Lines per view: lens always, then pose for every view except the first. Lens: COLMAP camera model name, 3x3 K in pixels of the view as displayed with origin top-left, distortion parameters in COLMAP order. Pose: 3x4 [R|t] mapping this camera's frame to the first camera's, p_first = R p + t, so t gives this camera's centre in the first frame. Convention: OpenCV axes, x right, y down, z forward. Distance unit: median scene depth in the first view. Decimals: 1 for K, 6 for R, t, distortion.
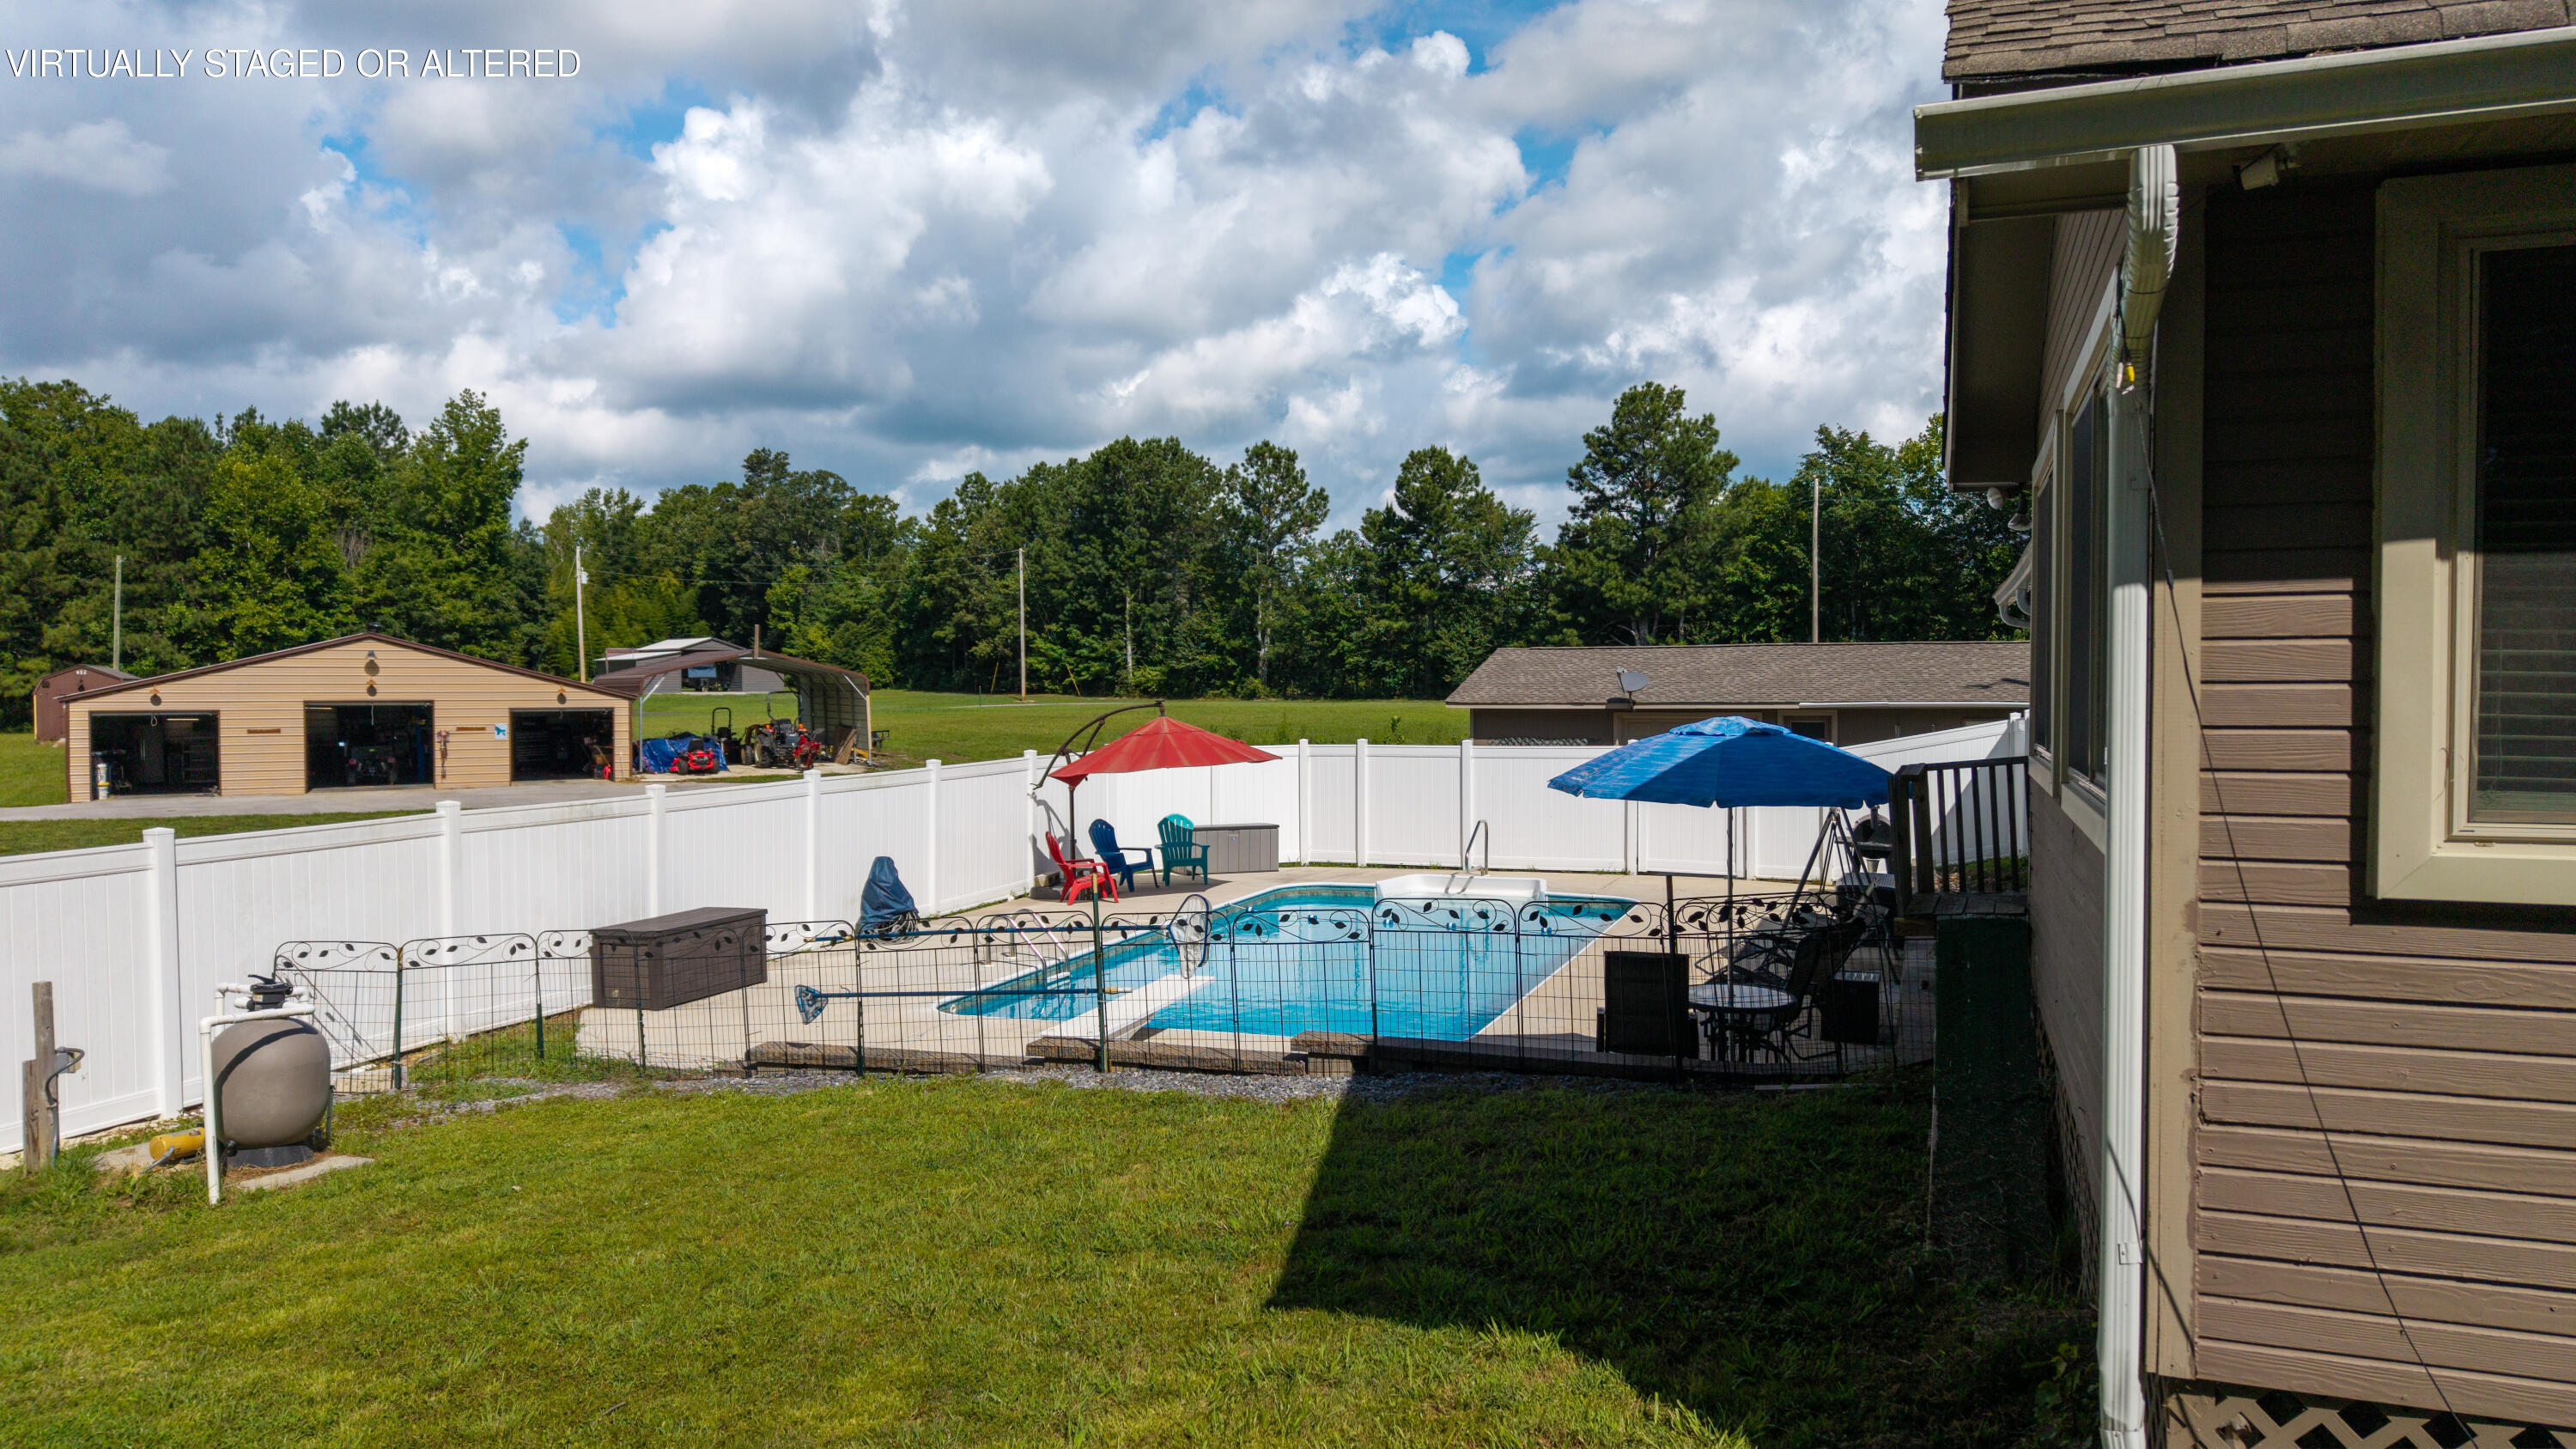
lens RADIAL K [[1745.0, 0, 1311.2], [0, 1745.0, 712.6], [0, 0, 1]] dist [0.004638, -0.003282]
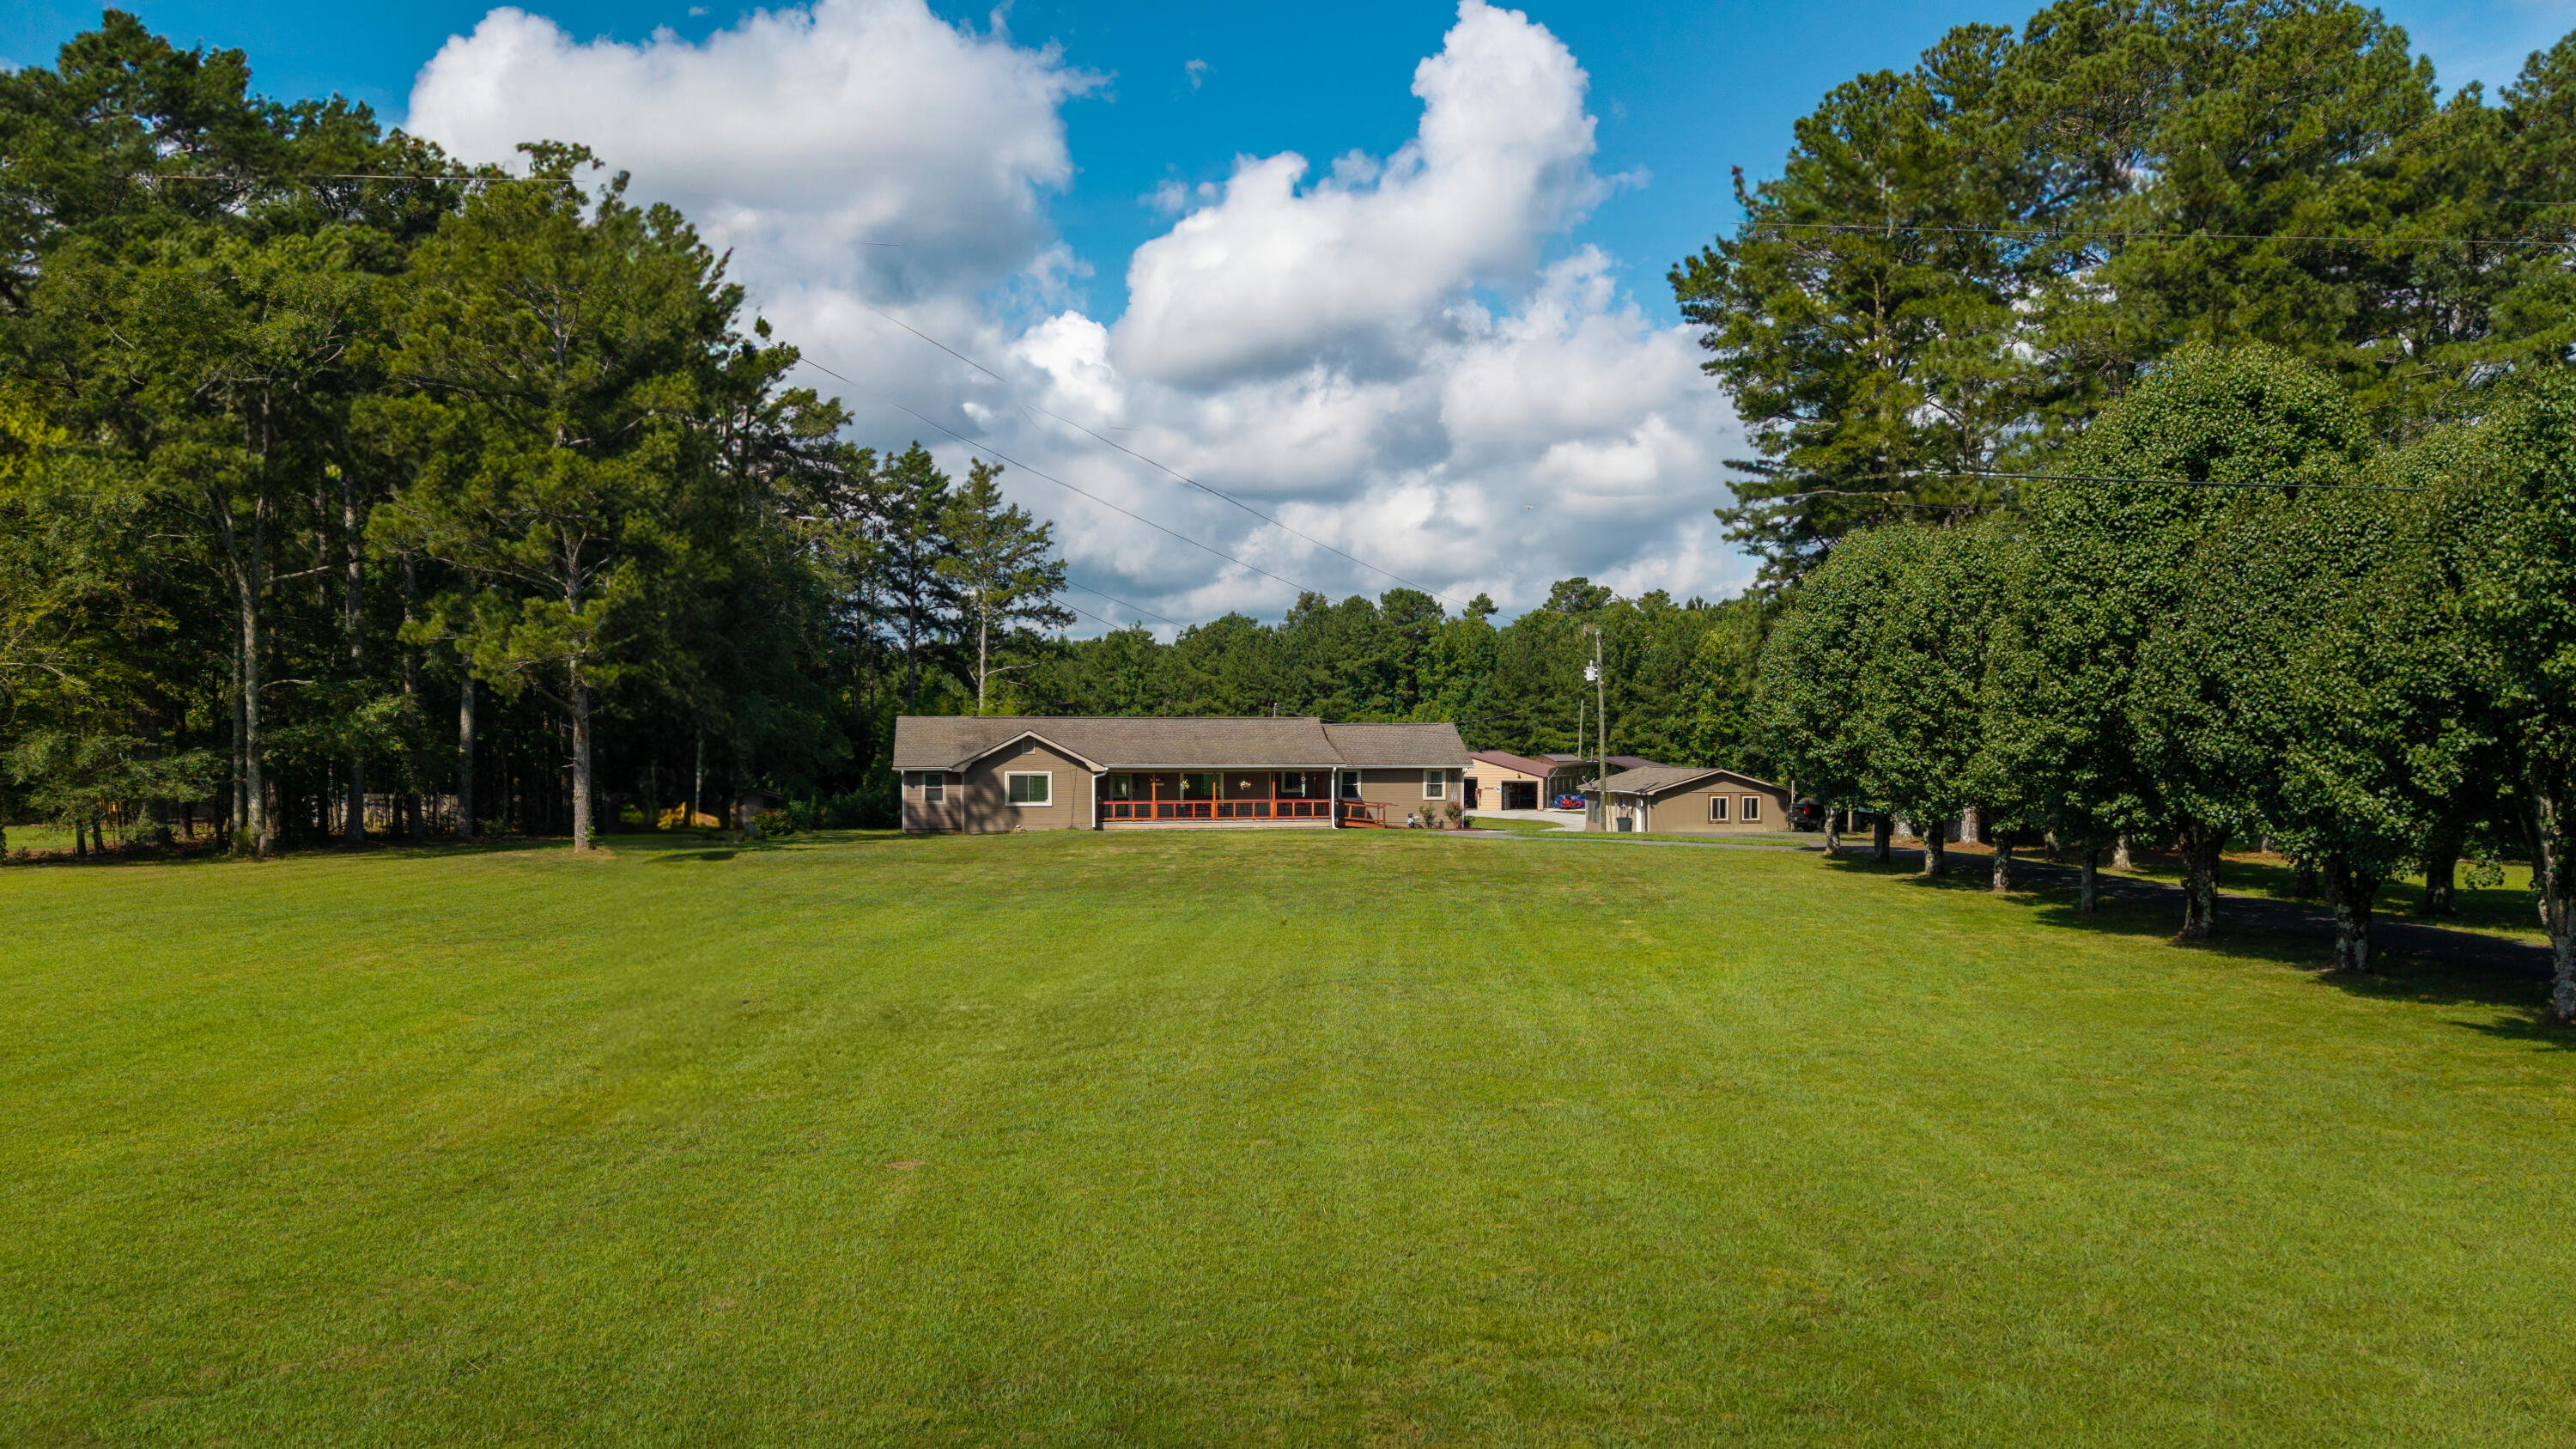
lens RADIAL K [[1769.9, 0, 1293.4], [0, 1769.9, 805.4], [0, 0, 1]] dist [0.082613, -0.060874]
pose [[0.508008, 0.032441, -0.860741, 0.661785], [-0.015707, 0.999473, 0.028399, -0.013948], [0.861209, -0.000907, 0.508250, -0.244436]]
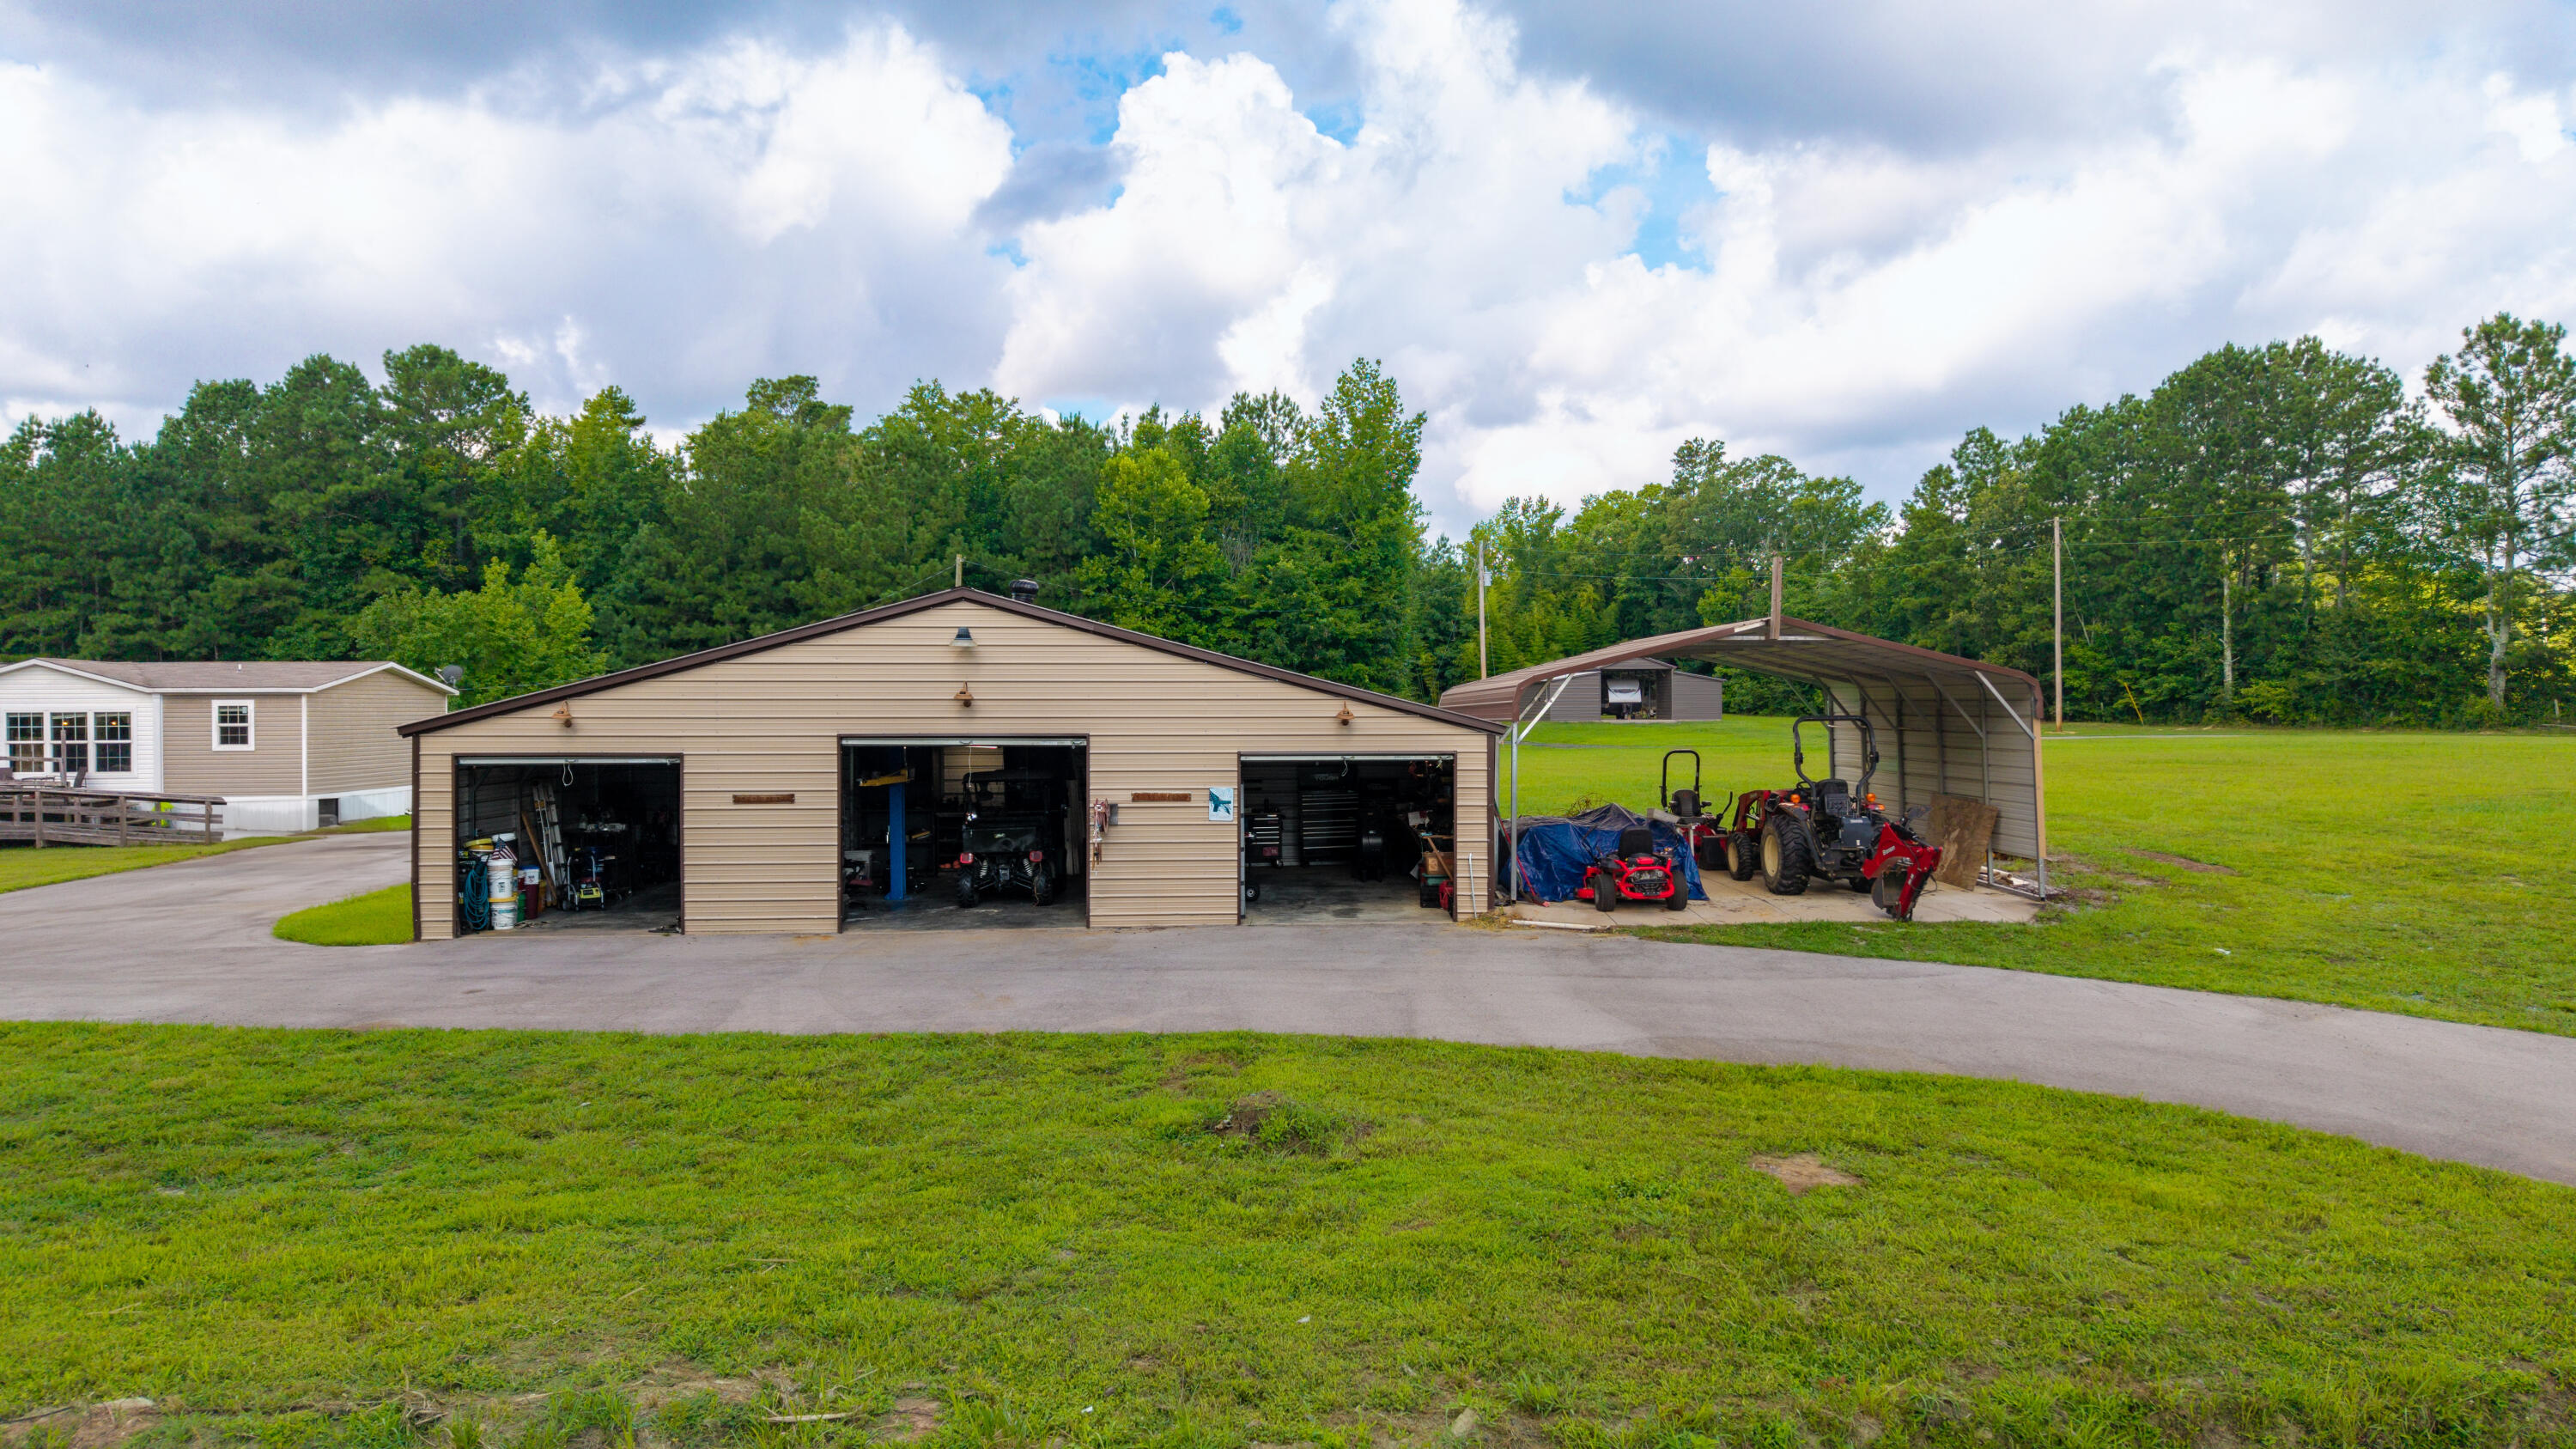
lens RADIAL K [[1769.9, 0, 1293.4], [0, 1769.9, 805.4], [0, 0, 1]] dist [0.082613, -0.060874]
pose [[0.869168, 0.022438, -0.494008, -0.086133], [-0.004730, 0.999302, 0.037068, -0.002255], [0.494494, -0.029882, 0.868667, 0.237877]]
